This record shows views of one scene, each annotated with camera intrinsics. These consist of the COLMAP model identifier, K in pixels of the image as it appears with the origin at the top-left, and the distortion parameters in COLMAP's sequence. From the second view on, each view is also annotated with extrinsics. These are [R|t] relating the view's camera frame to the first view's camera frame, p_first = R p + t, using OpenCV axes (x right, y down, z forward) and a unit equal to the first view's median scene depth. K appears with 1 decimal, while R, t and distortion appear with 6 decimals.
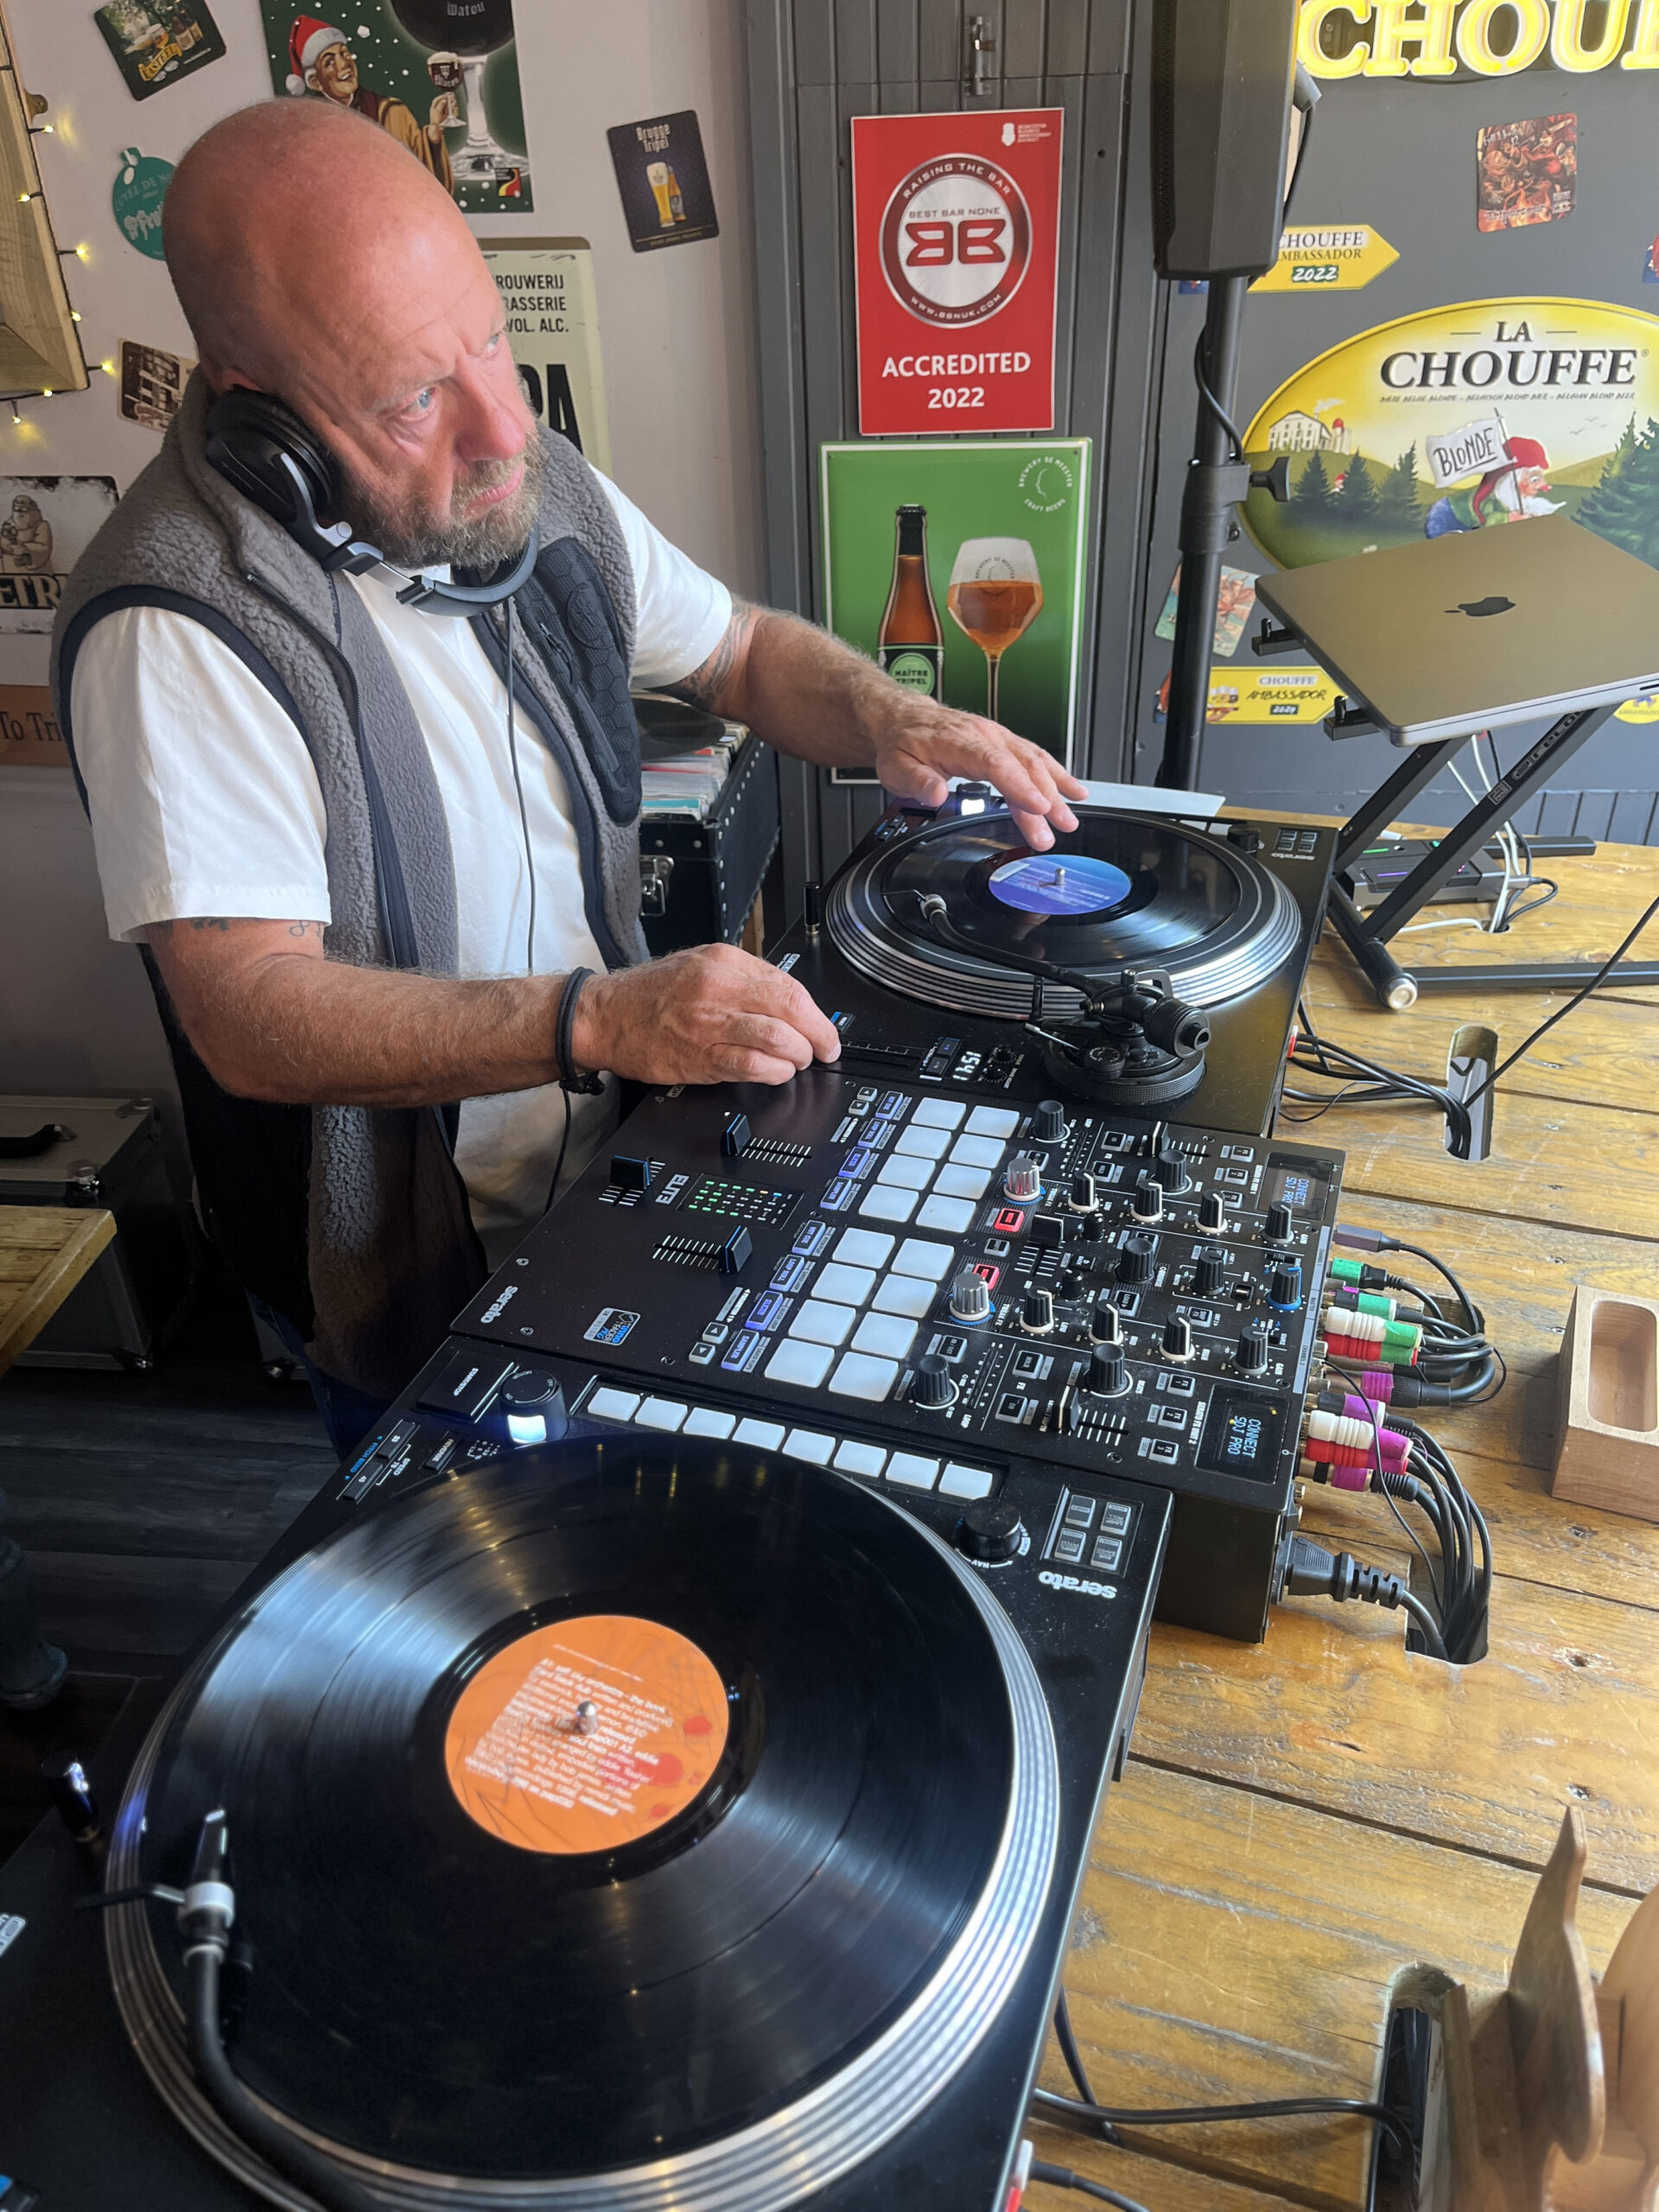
lens RADIAL K [[1692.7, 0, 820.3], [0, 1692.7, 1119.9], [0, 0, 1]] dist [0.062133, -0.085044]
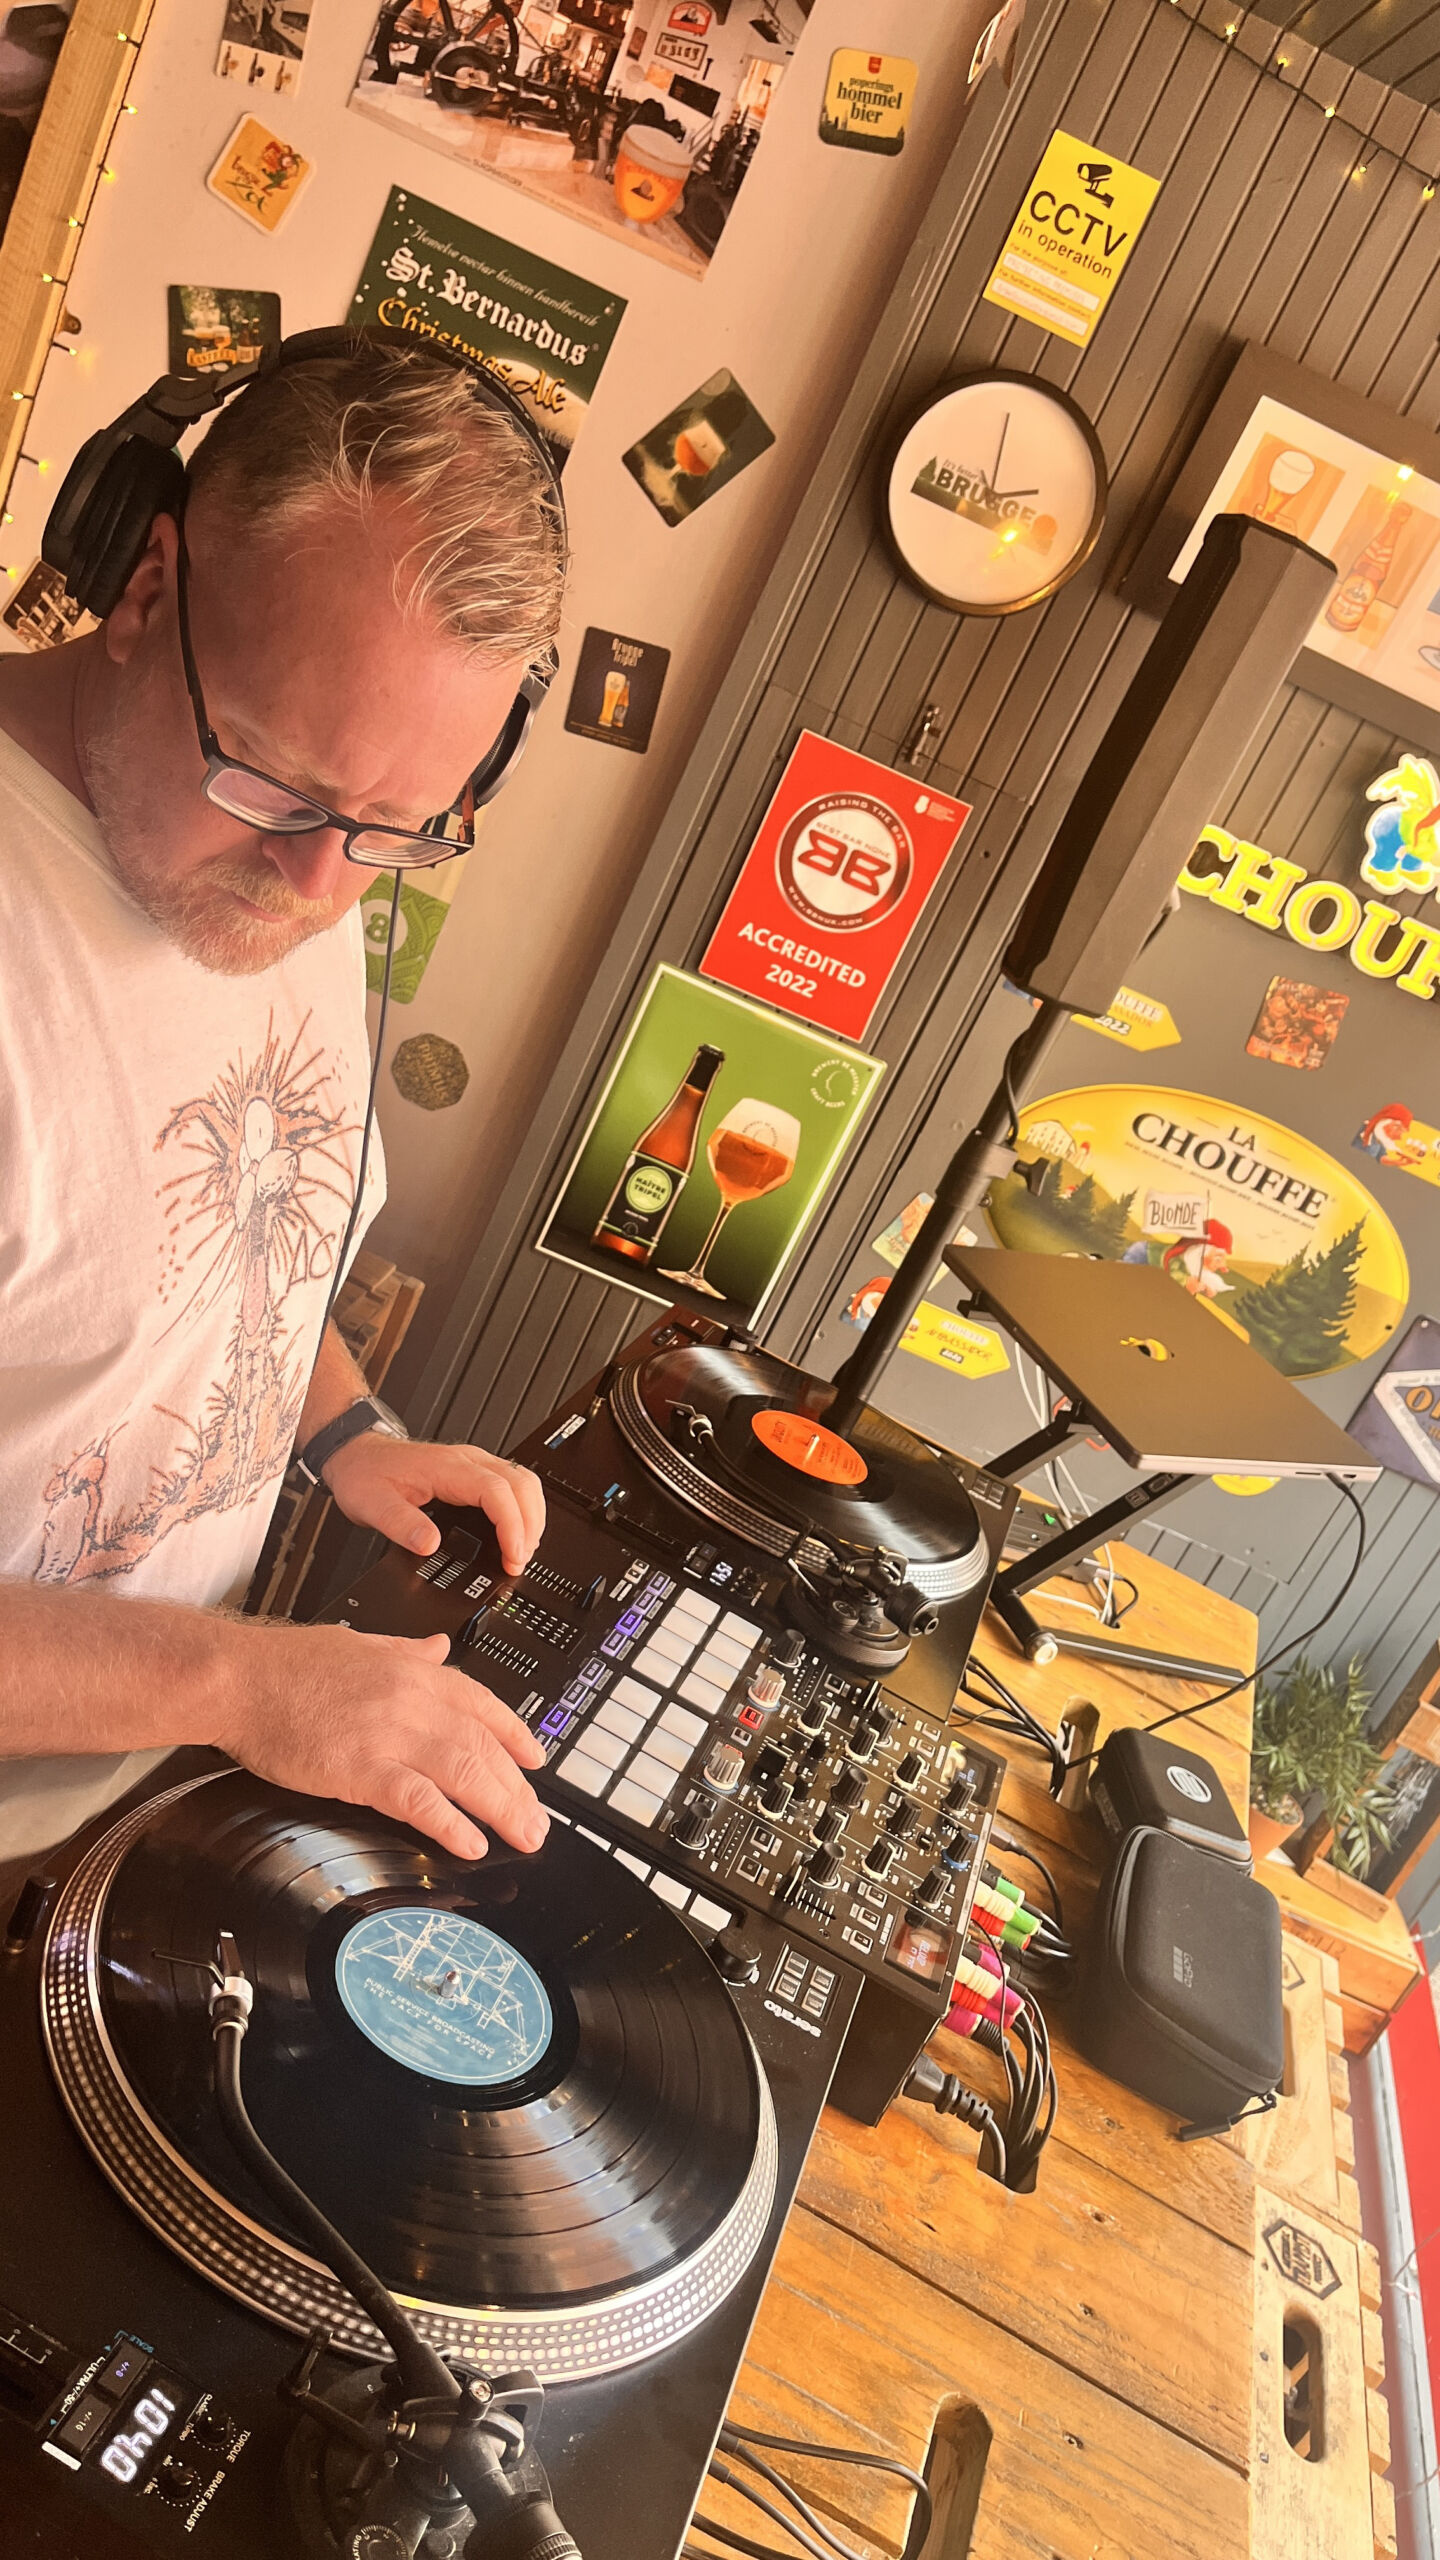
lens RADIAL K [[1964.7, 0, 722.3], [0, 1964.7, 1284.1], [0, 0, 1]] dist [0.055366, -0.058334]
pose [[0.895626, 0.390112, 0.213698, -0.163794], [-0.344238, 0.912153, -0.222434, 0.050181], [-0.281699, 0.125655, 0.951239, -0.165662]]
